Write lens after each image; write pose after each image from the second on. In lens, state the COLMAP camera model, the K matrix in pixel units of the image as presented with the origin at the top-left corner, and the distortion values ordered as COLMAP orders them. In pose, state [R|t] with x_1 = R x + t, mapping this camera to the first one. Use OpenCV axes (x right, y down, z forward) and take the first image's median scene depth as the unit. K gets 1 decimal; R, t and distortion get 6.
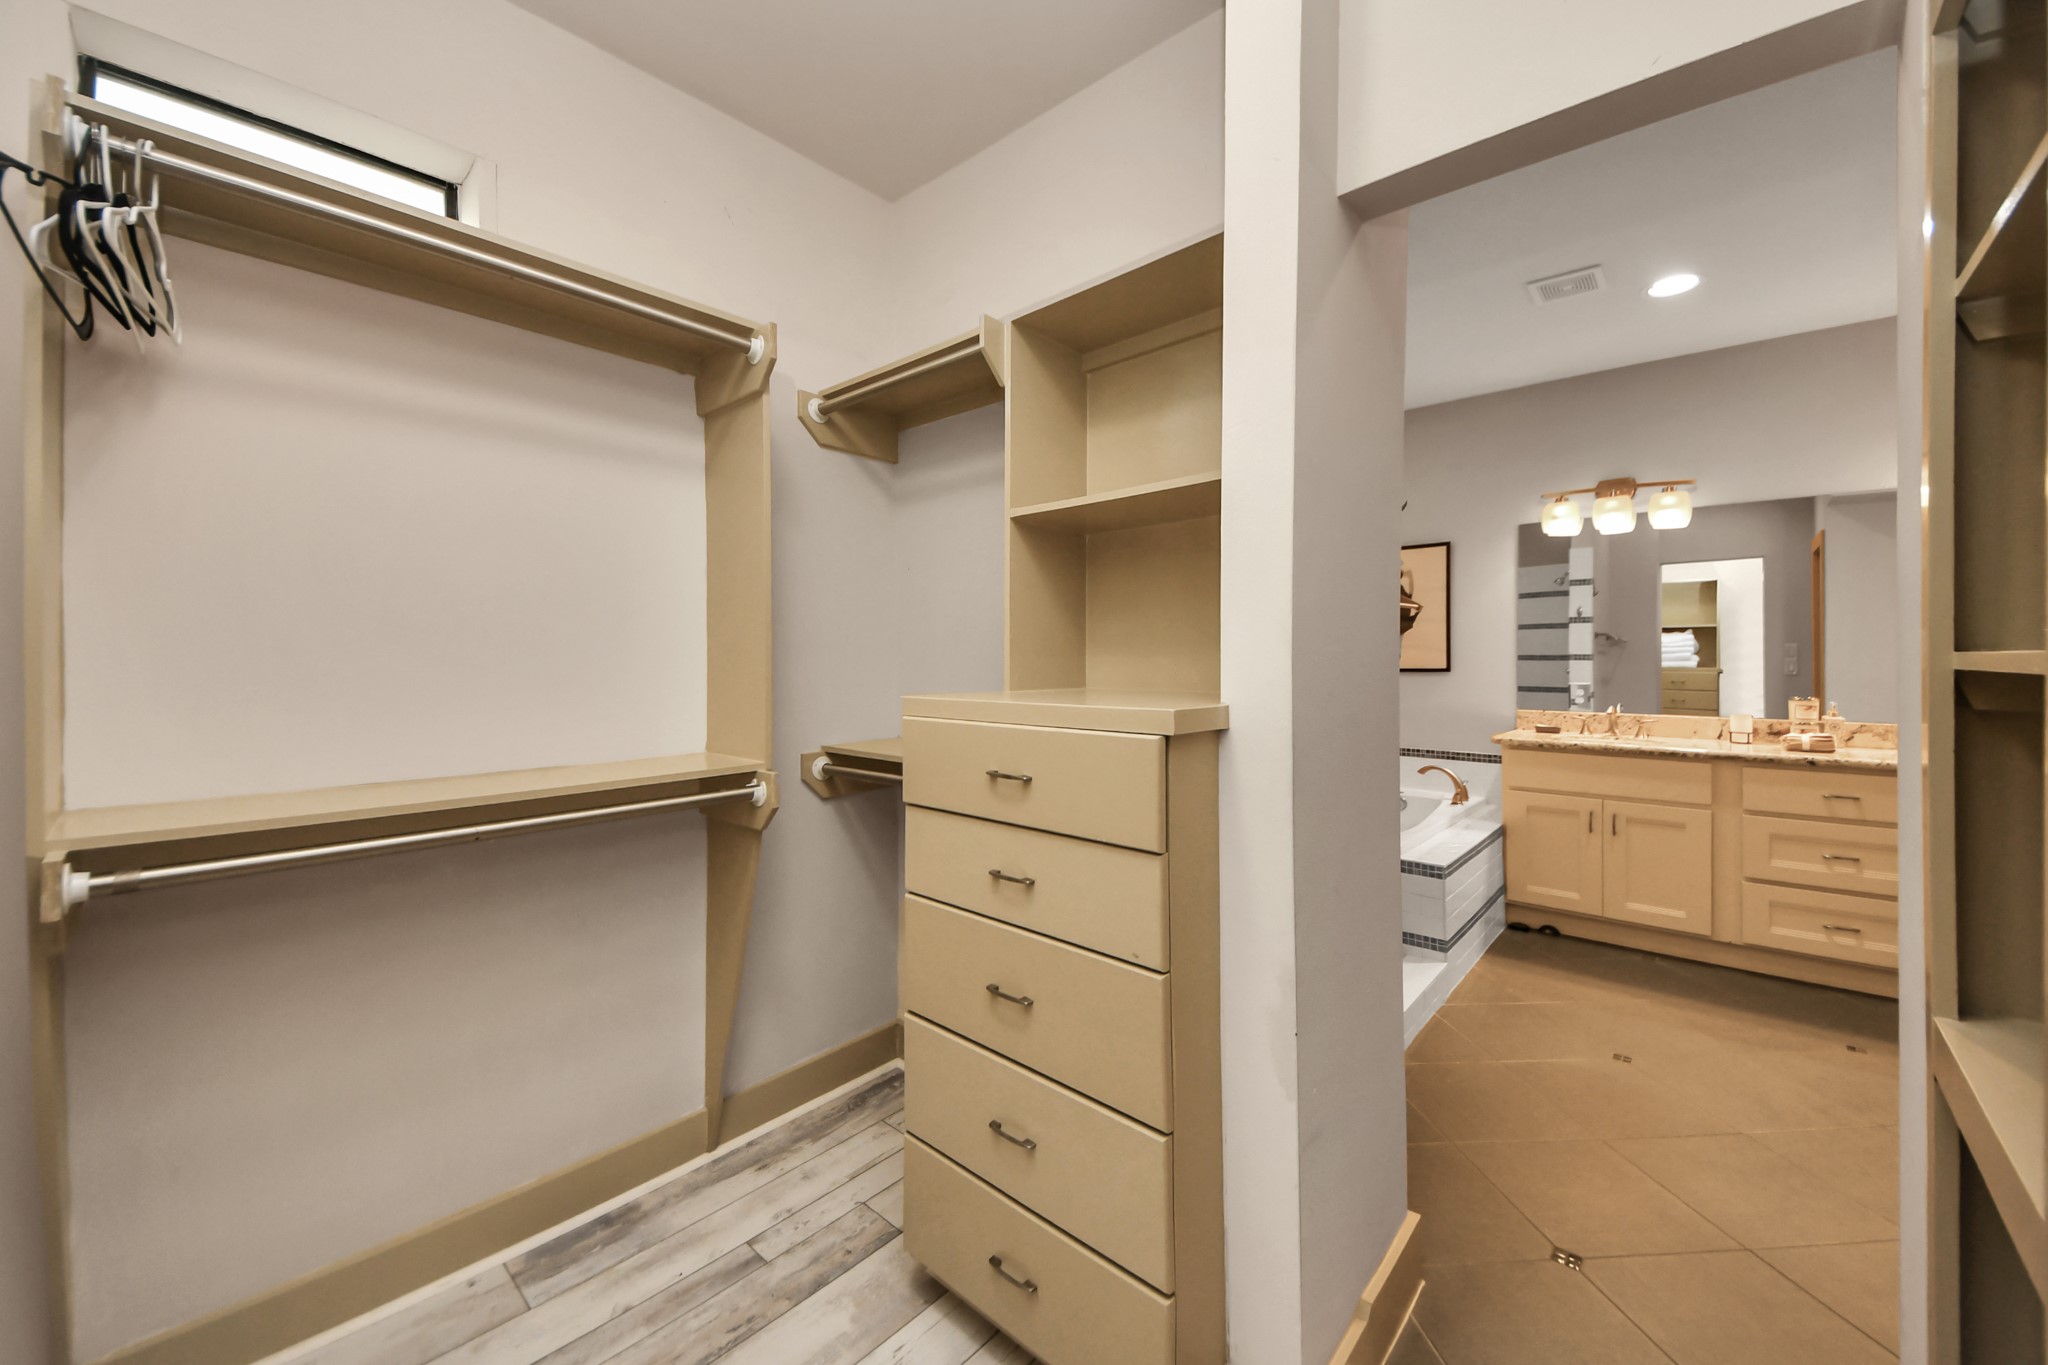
lens RADIAL K [[764.5, 0, 1009.6], [0, 764.5, 666.0], [0, 0, 1]] dist [0.054392, -0.027121]
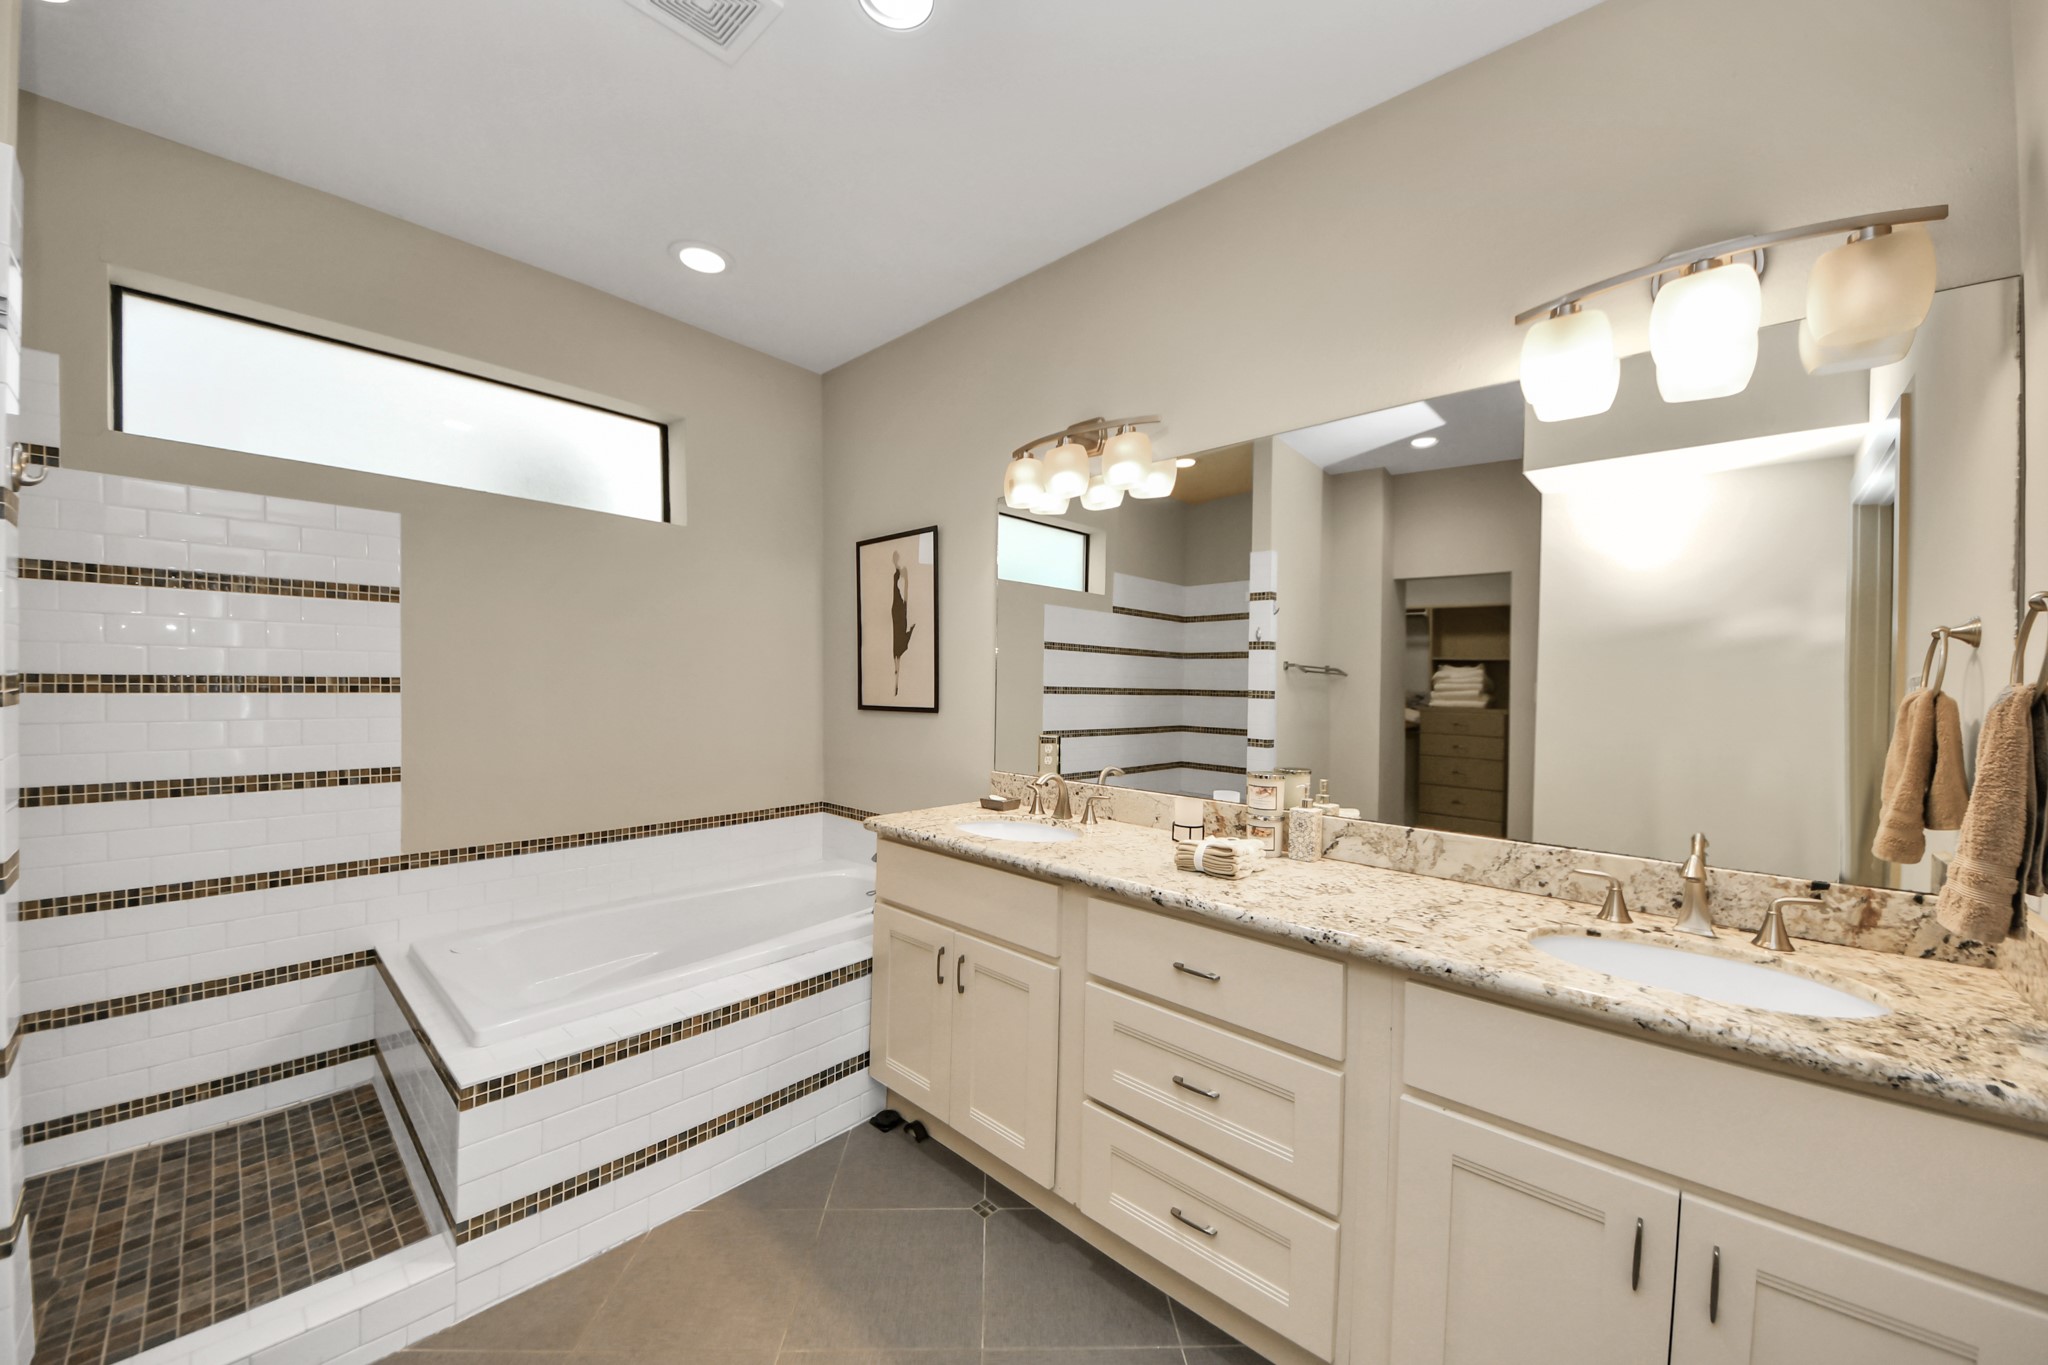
lens RADIAL K [[729.8, 0, 1004.2], [0, 729.8, 692.6], [0, 0, 1]] dist [0.054289, -0.030113]
pose [[0.999742, 0.016736, -0.015329, 0.751814], [-0.016735, 0.999860, 0.000242, -0.014521], [0.015331, 0.000015, 0.999882, 0.405509]]
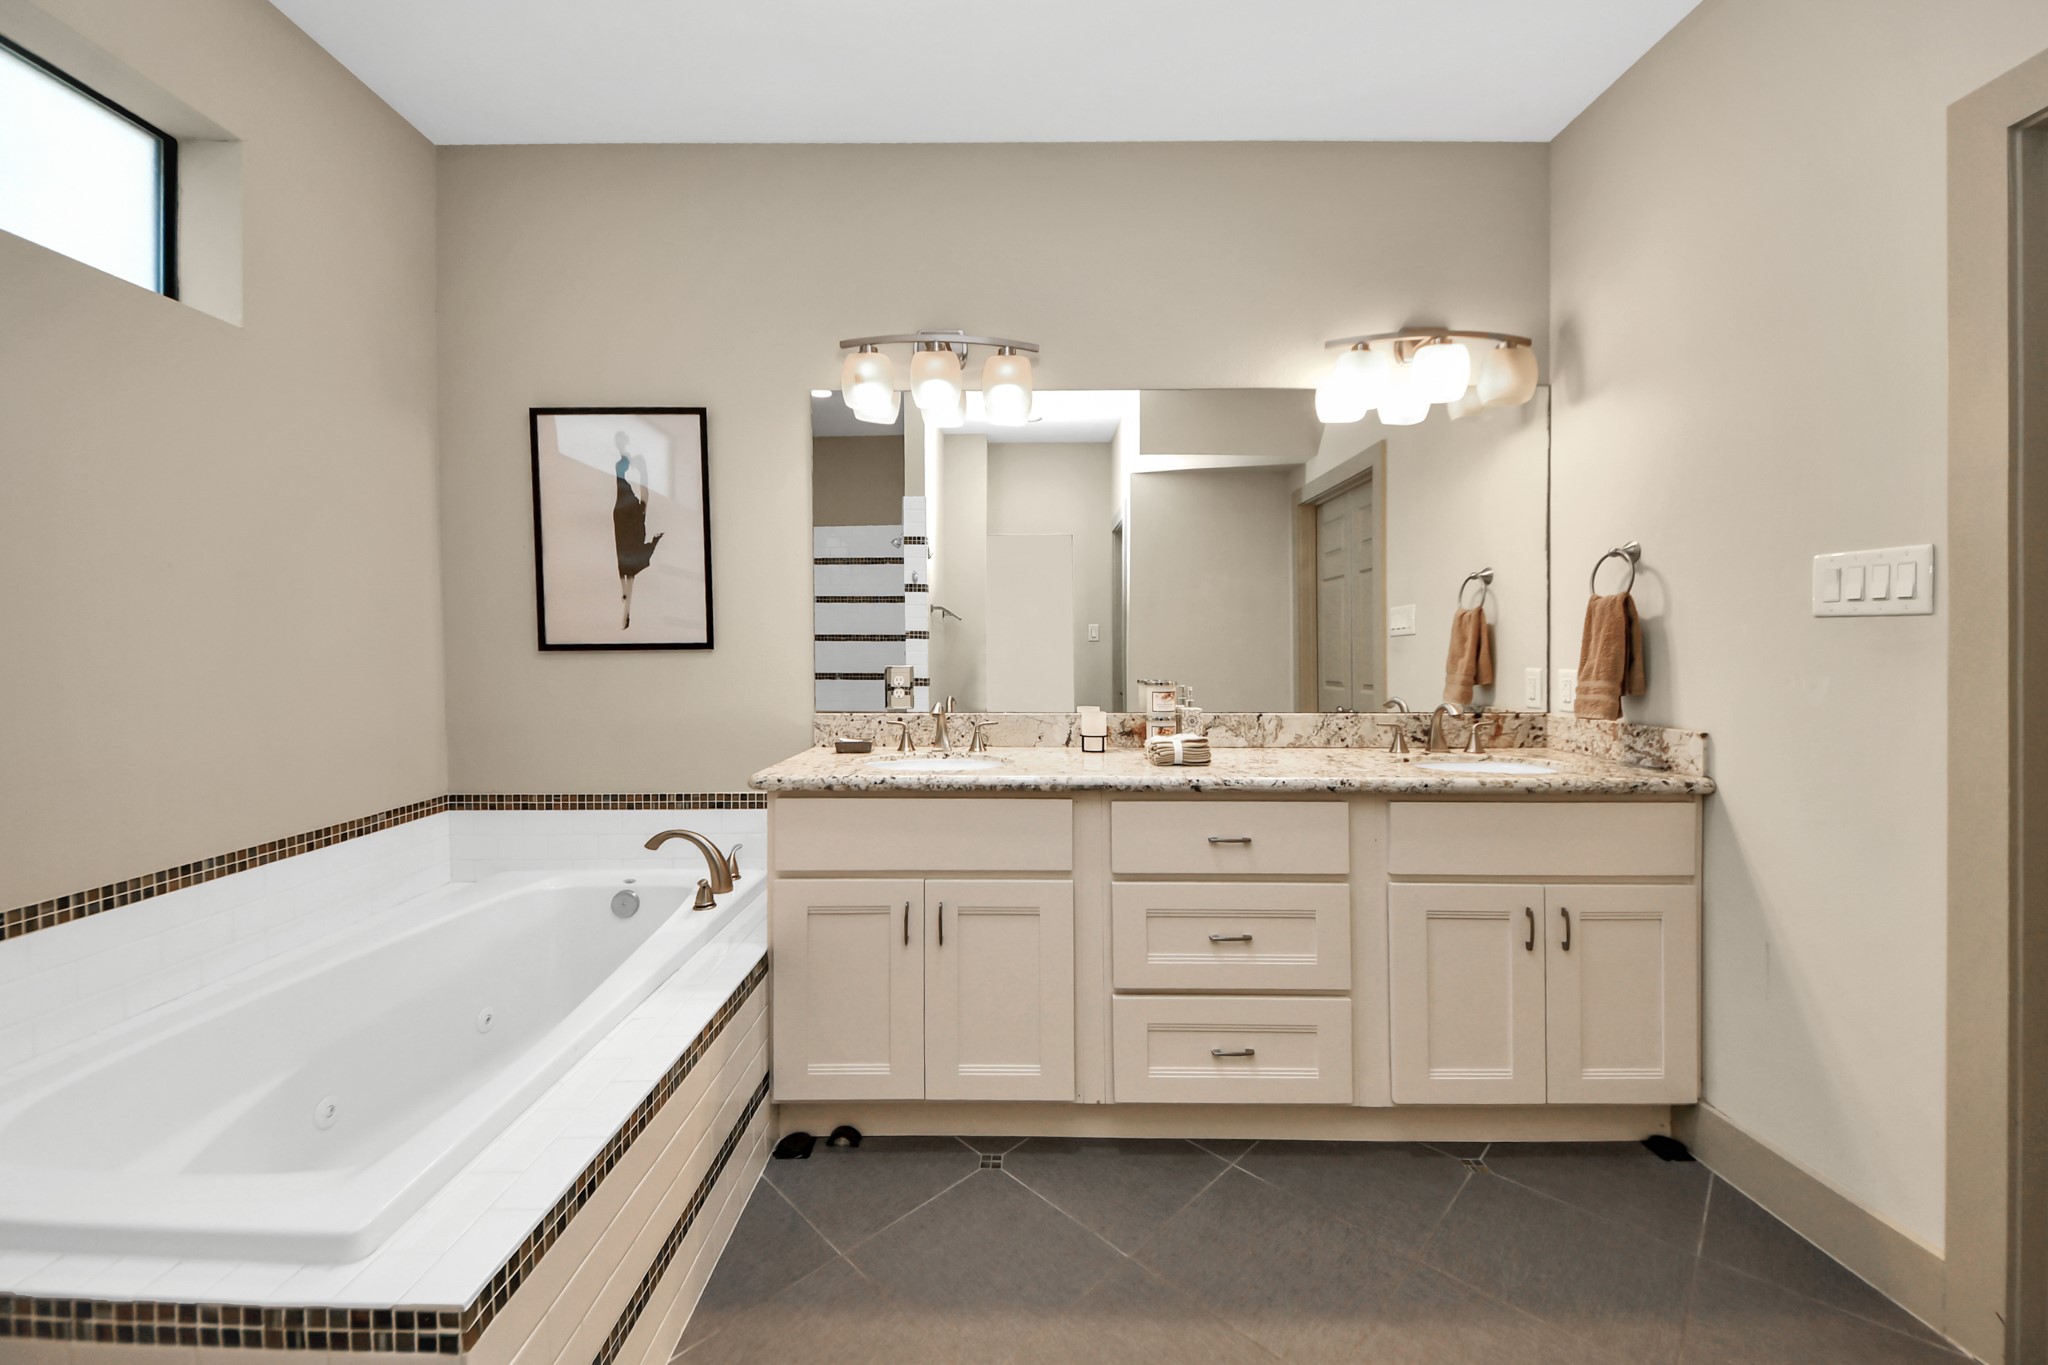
lens RADIAL K [[764.5, 0, 1009.6], [0, 764.5, 666.0], [0, 0, 1]] dist [0.054392, -0.027121]
pose [[0.748076, -0.013955, 0.663466, 0.428567], [0.008903, 0.999900, 0.010993, 0.017749], [-0.663553, -0.002317, 0.748125, 0.534493]]
